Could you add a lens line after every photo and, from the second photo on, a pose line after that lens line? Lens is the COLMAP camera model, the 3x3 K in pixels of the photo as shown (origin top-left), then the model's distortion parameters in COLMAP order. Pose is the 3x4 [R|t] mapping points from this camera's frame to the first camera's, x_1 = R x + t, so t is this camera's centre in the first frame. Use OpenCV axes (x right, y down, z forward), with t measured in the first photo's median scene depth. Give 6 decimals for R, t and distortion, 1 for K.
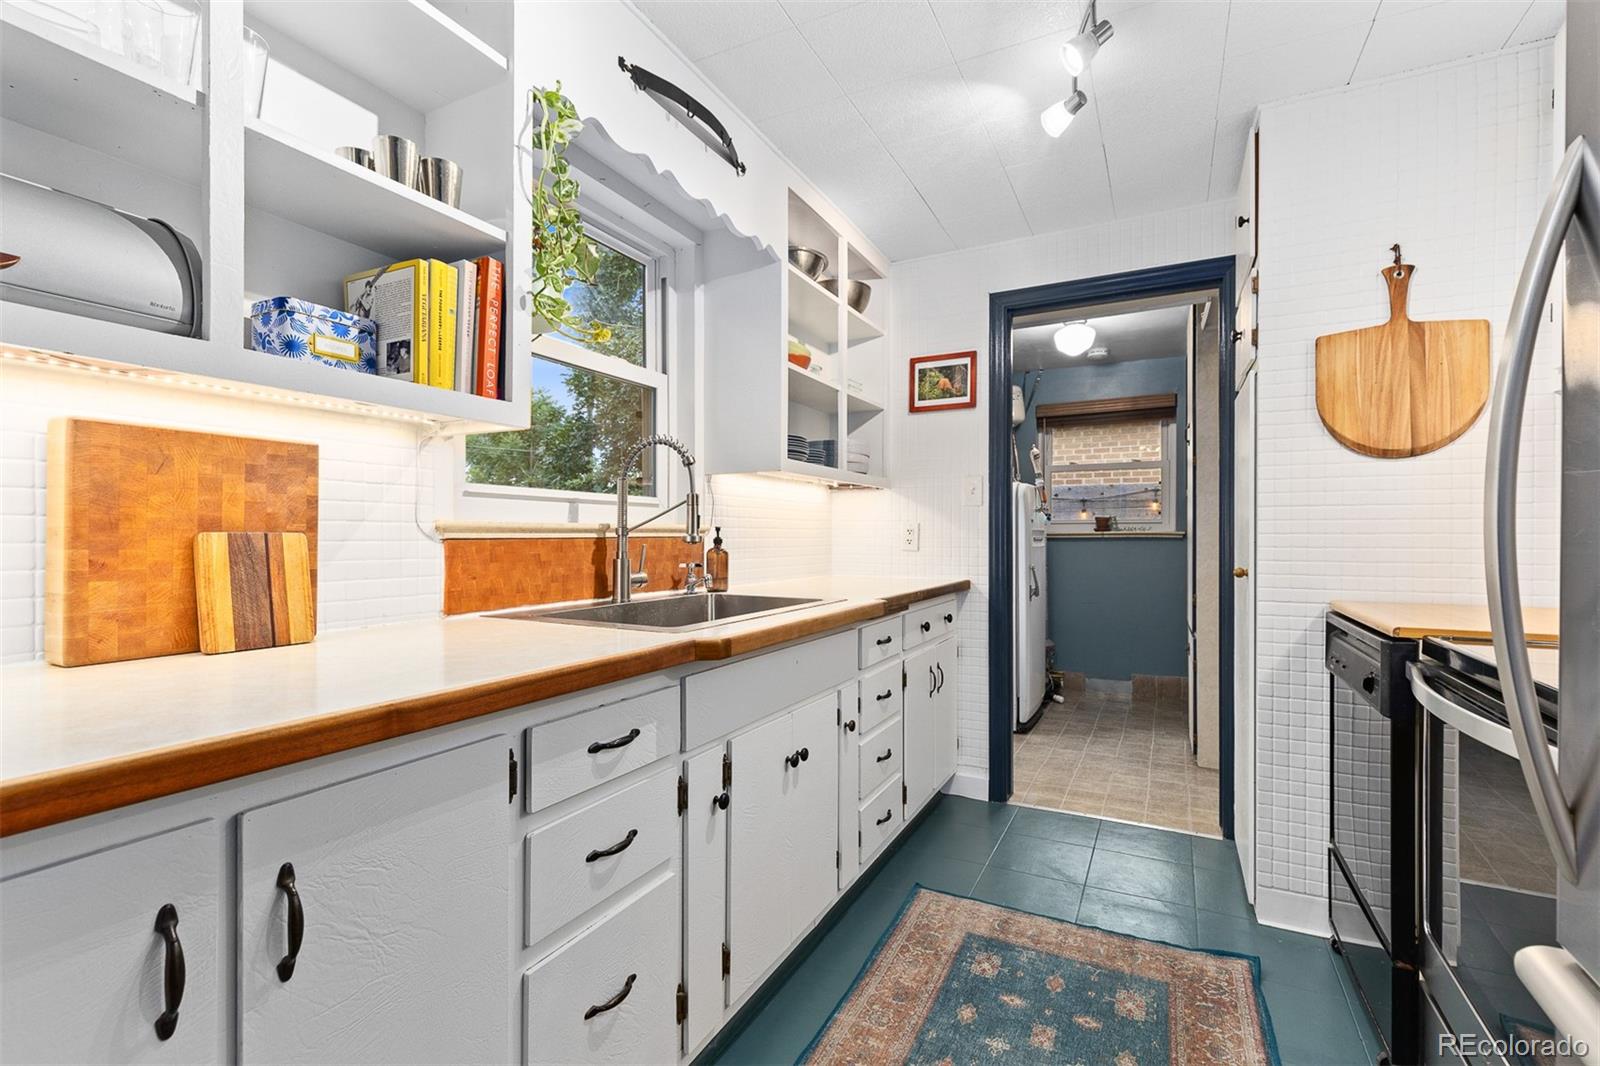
lens RADIAL K [[737.1, 0, 799.8], [0, 737.1, 532.2], [0, 0, 1]] dist [0.002451, 0.000235]
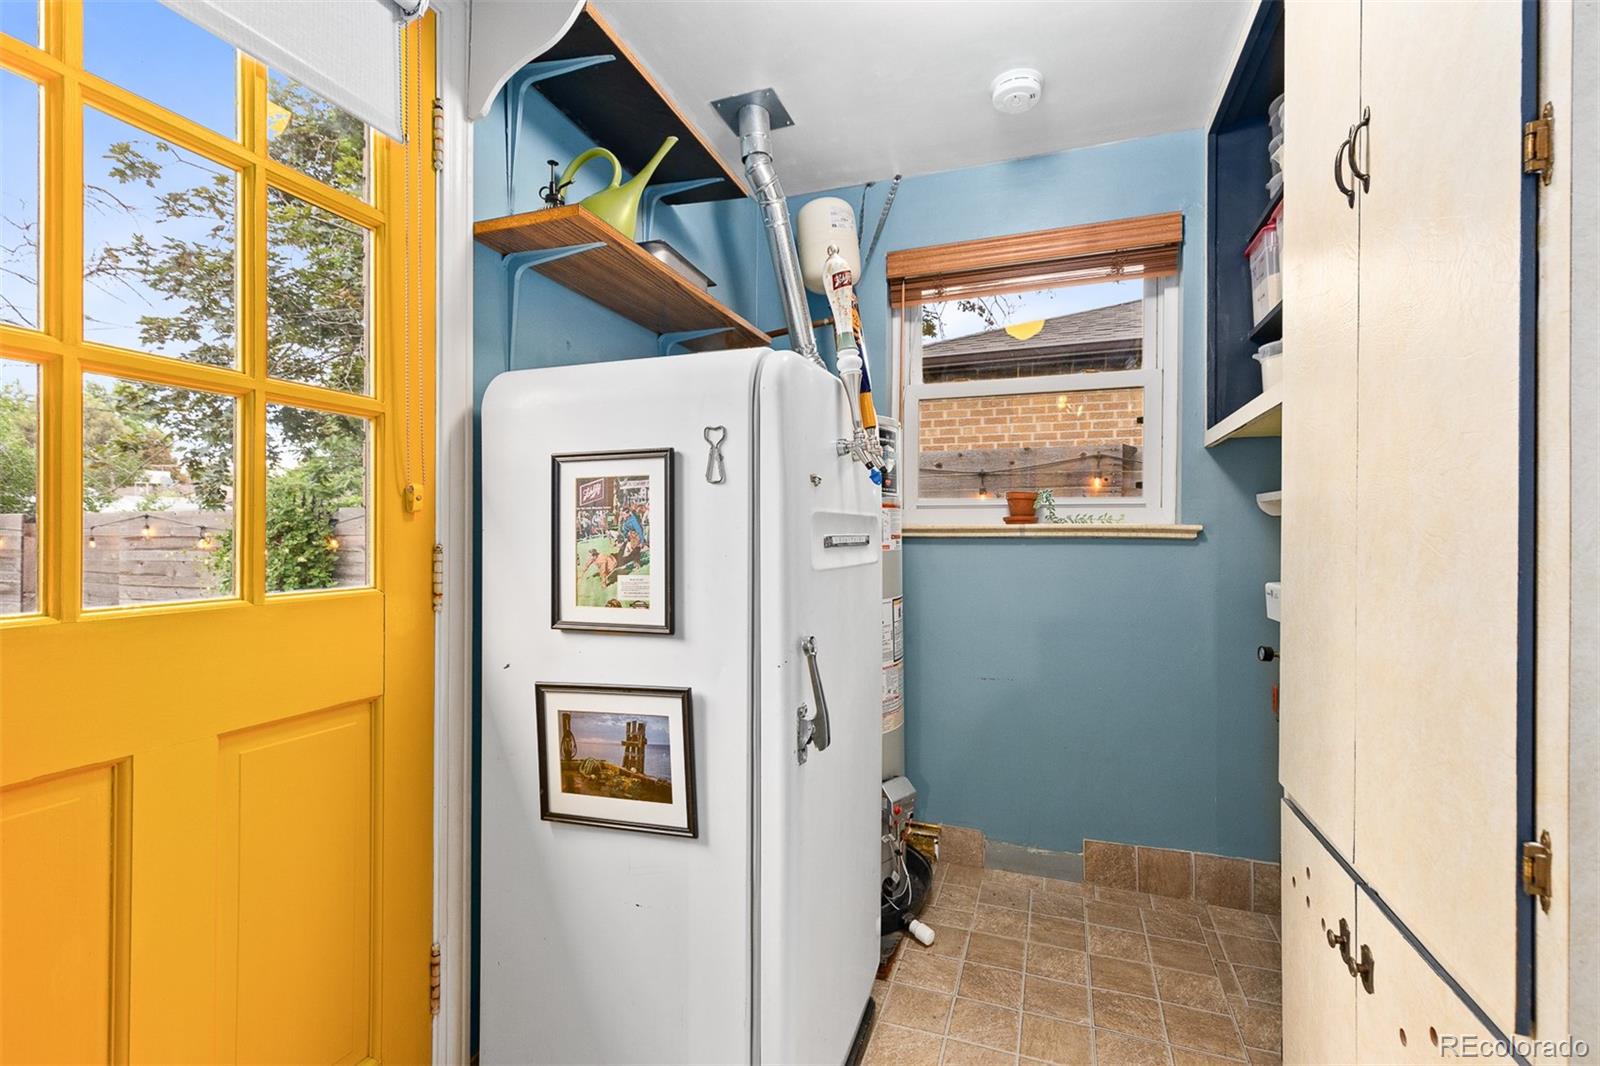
lens RADIAL K [[737.1, 0, 797.5], [0, 737.1, 535.3], [0, 0, 1]] dist [0.002451, 0.000235]
pose [[0.992434, 0.001862, 0.122766, 0.208222], [-0.002669, 0.999976, 0.006414, 0.003894], [-0.122751, -0.006693, 0.992415, 0.542718]]
